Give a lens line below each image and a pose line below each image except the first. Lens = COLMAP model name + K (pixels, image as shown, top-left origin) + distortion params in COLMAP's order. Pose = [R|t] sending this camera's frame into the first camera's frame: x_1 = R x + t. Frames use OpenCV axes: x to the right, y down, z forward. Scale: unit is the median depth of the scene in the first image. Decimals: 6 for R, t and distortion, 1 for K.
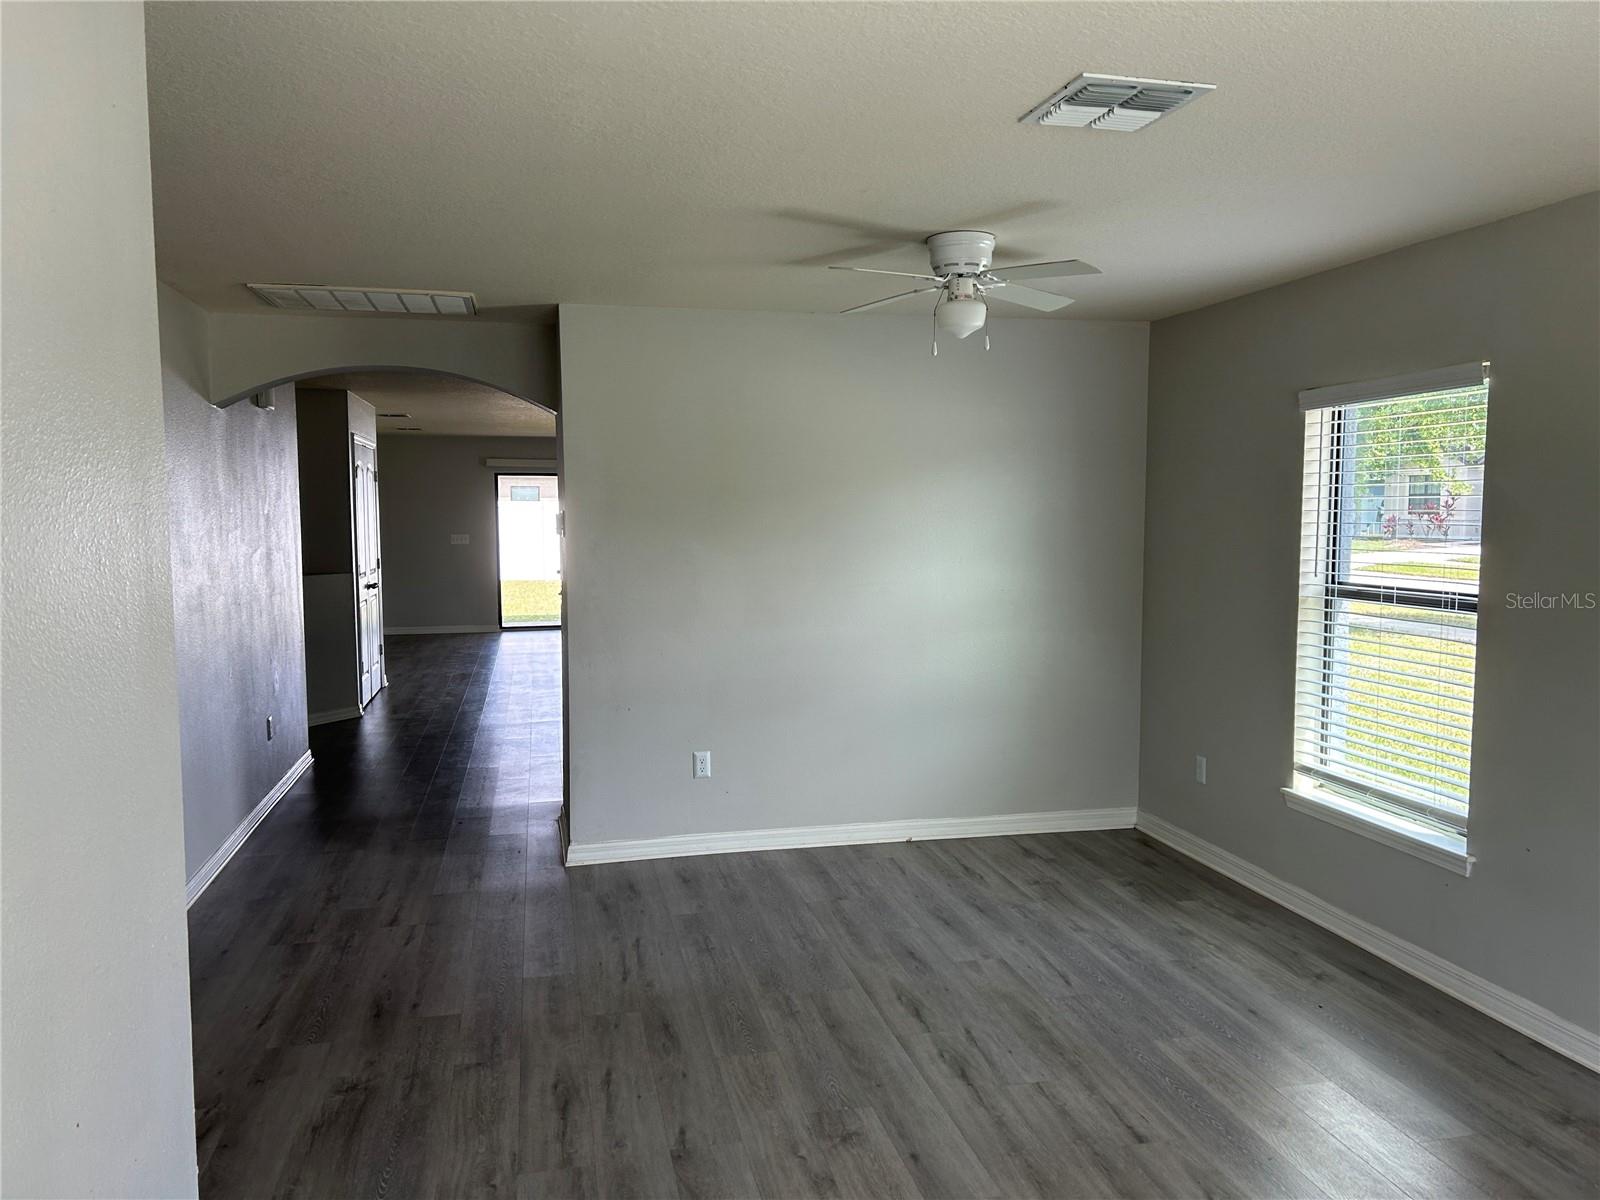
lens RADIAL K [[1212.1, 0, 811.6], [0, 1212.1, 596.7], [0, 0, 1]] dist [0.023734, -0.009085]
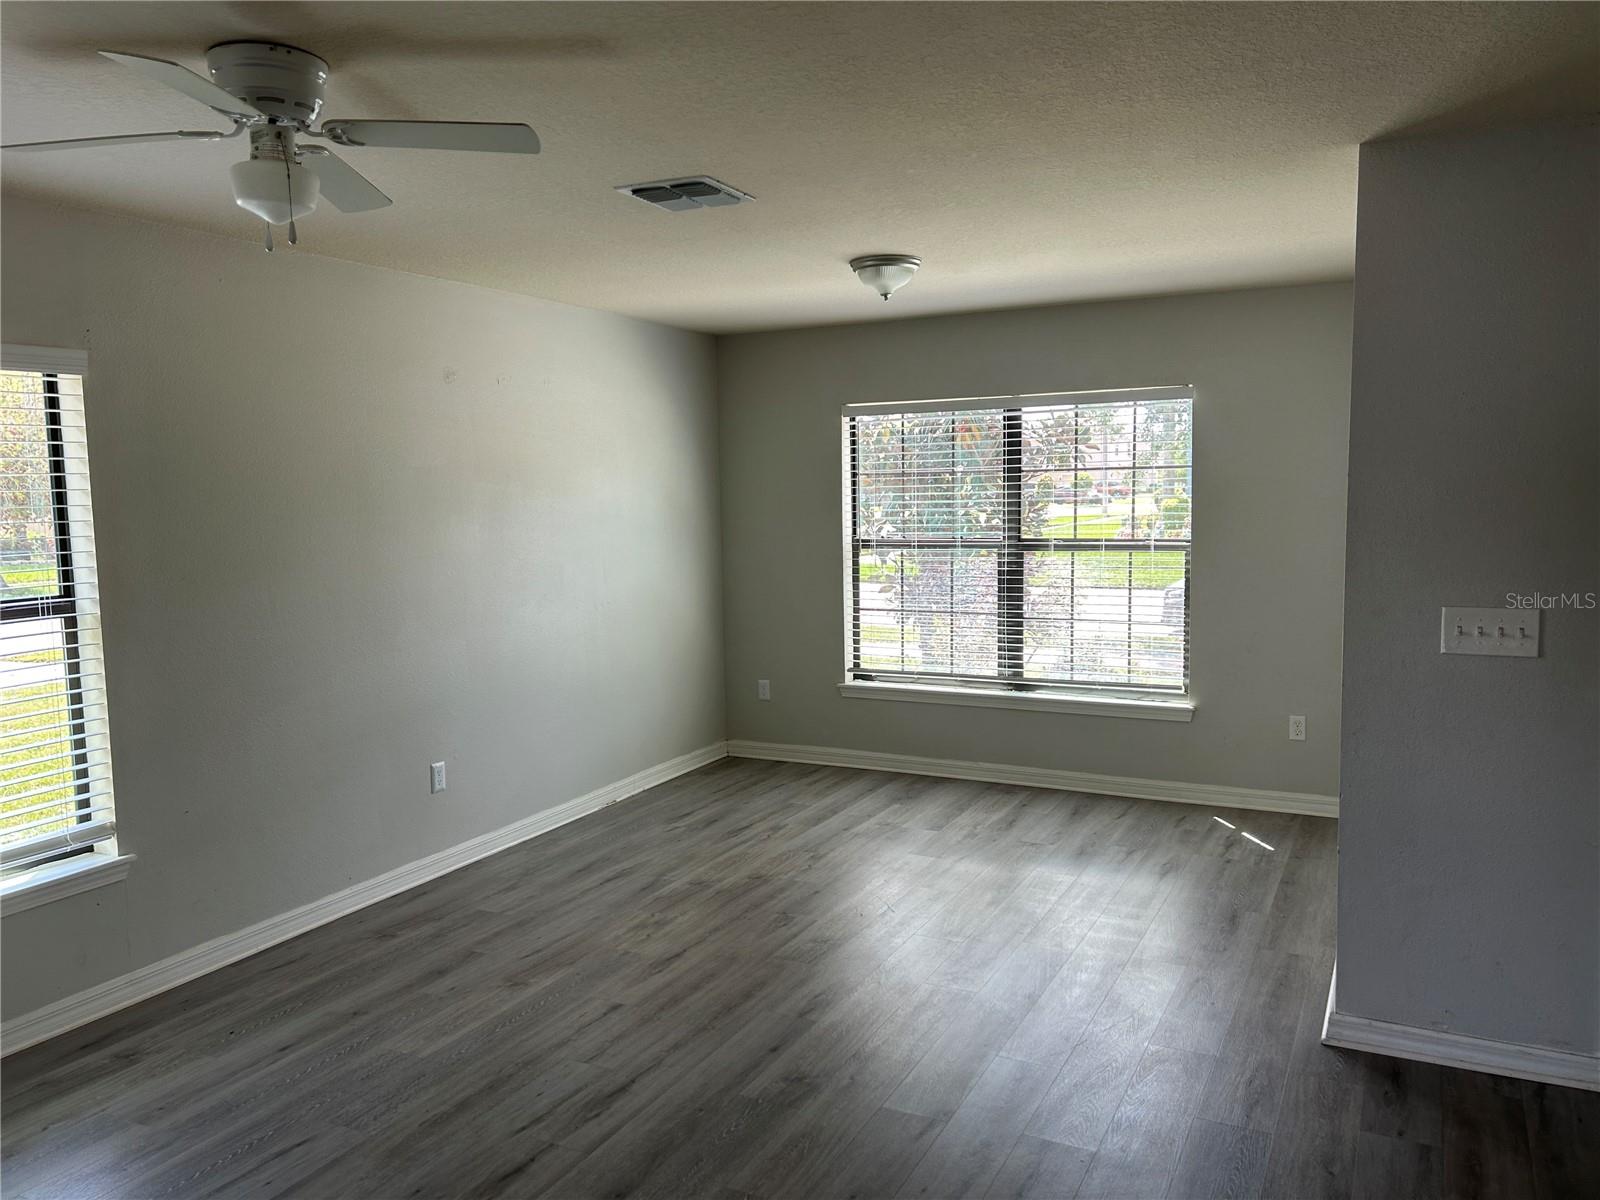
lens RADIAL K [[1212.1, 0, 805.8], [0, 1212.1, 603.5], [0, 0, 1]] dist [0.023734, -0.009085]
pose [[-0.770835, -0.046544, 0.635332, -0.537666], [0.066849, 0.985911, 0.153333, -0.110549], [-0.633518, 0.160666, -0.756863, 1.469386]]
